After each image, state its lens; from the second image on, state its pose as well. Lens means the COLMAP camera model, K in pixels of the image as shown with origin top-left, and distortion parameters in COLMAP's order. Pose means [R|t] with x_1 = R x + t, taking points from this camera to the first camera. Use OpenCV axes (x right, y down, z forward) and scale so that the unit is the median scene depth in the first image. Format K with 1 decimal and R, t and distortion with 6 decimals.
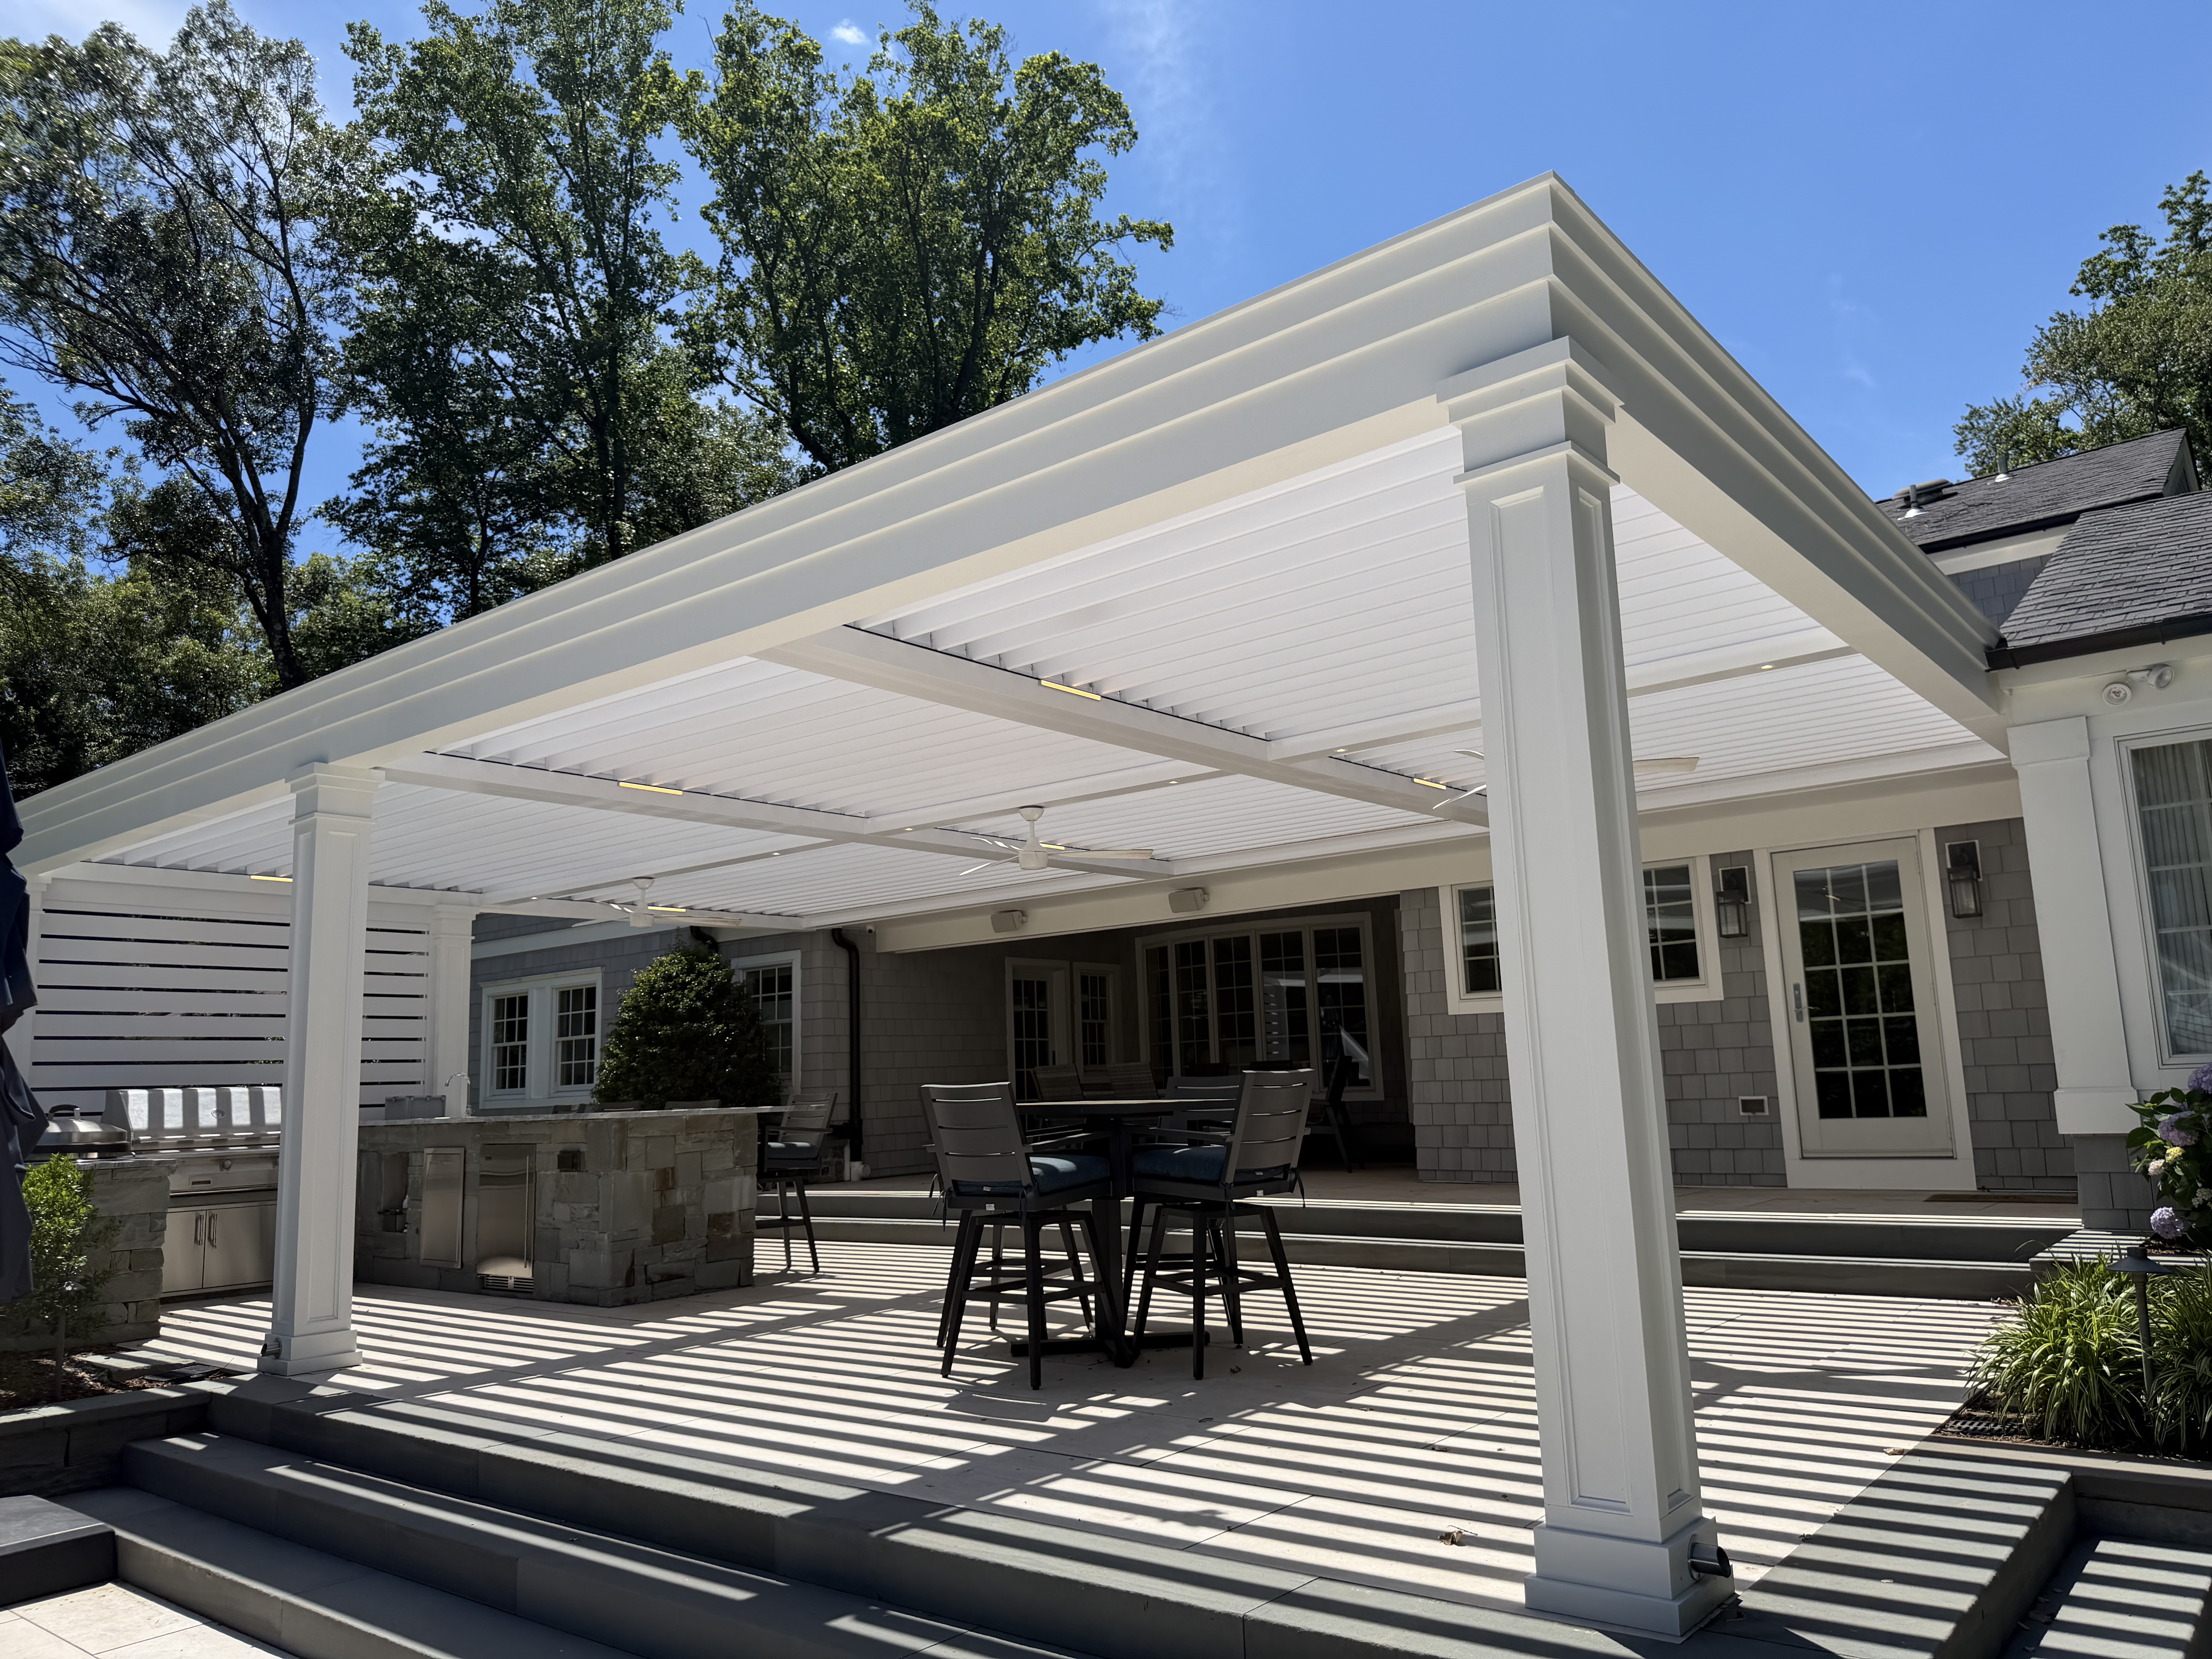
lens RADIAL K [[1560.3, 0, 1114.8], [0, 1560.3, 828.1], [0, 0, 1]] dist [0.062421, -0.083434]
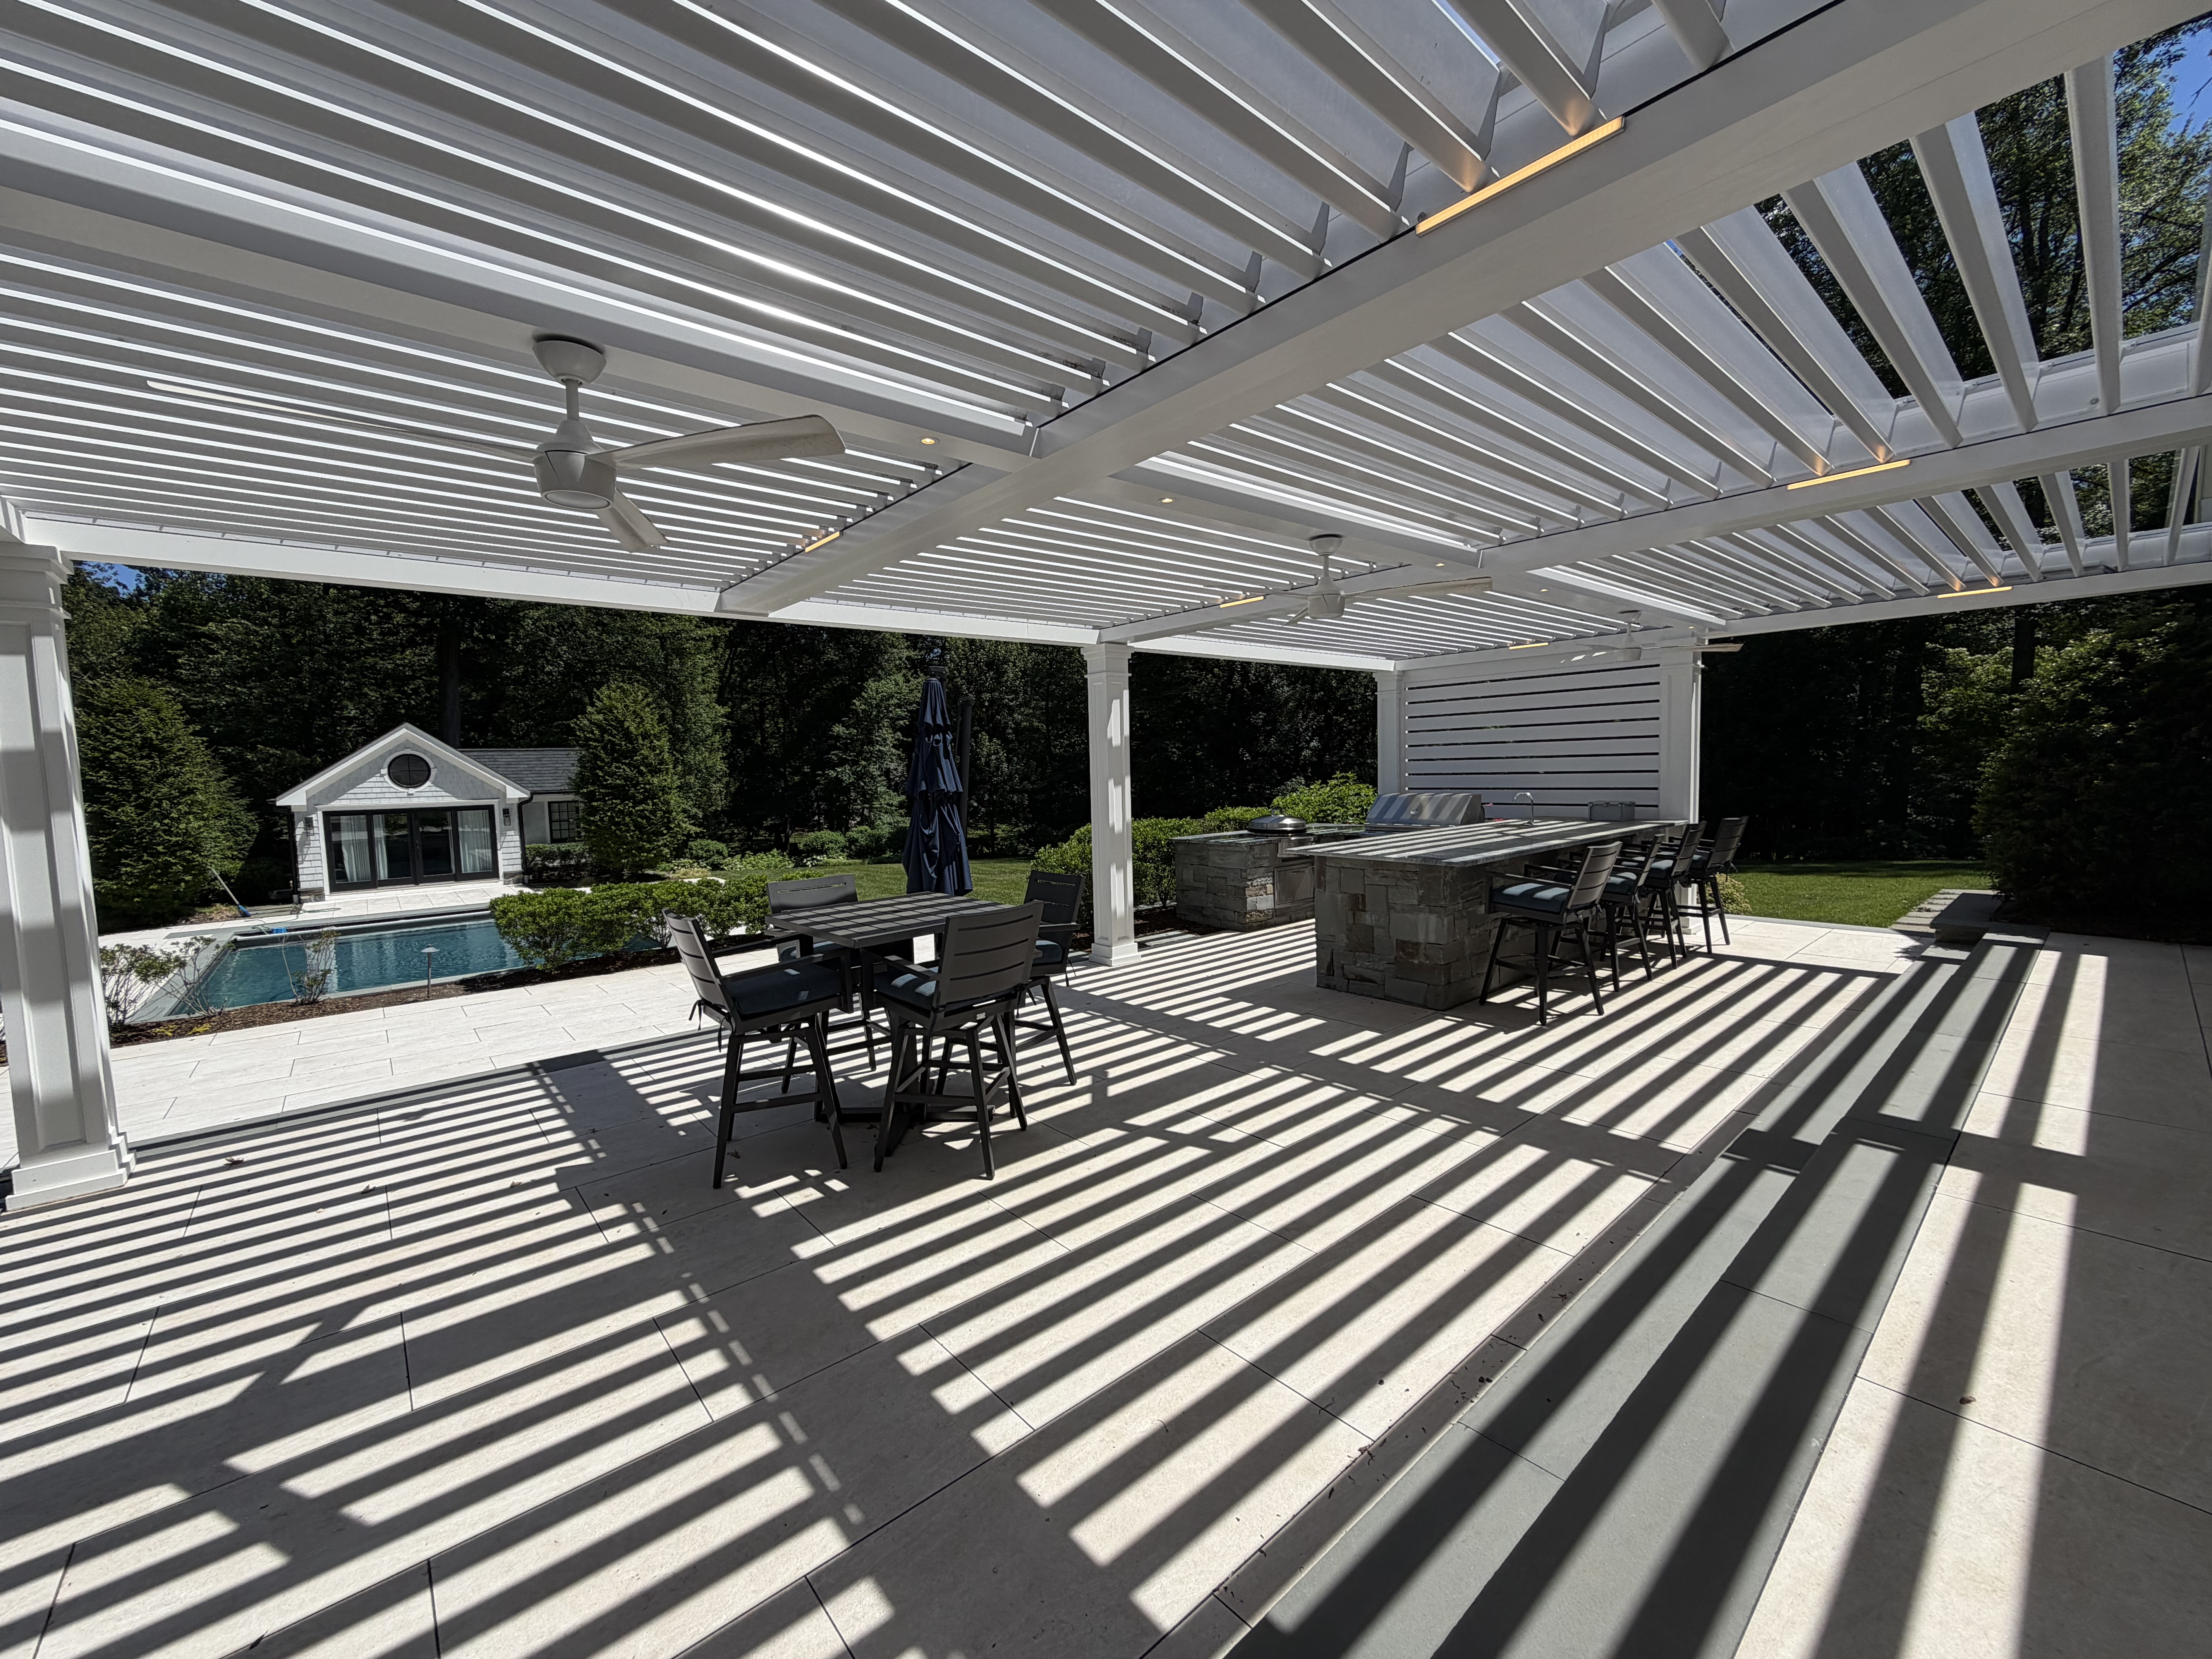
lens RADIAL K [[883.9, 0, 1101.9], [0, 883.9, 824.5], [0, 0, 1]] dist [0.003605, -0.001996]
pose [[-0.174988, 0.103332, -0.979133, 0.375900], [0.195094, 0.978397, 0.068388, 0.065609], [0.965048, -0.179056, -0.191368, 0.829601]]
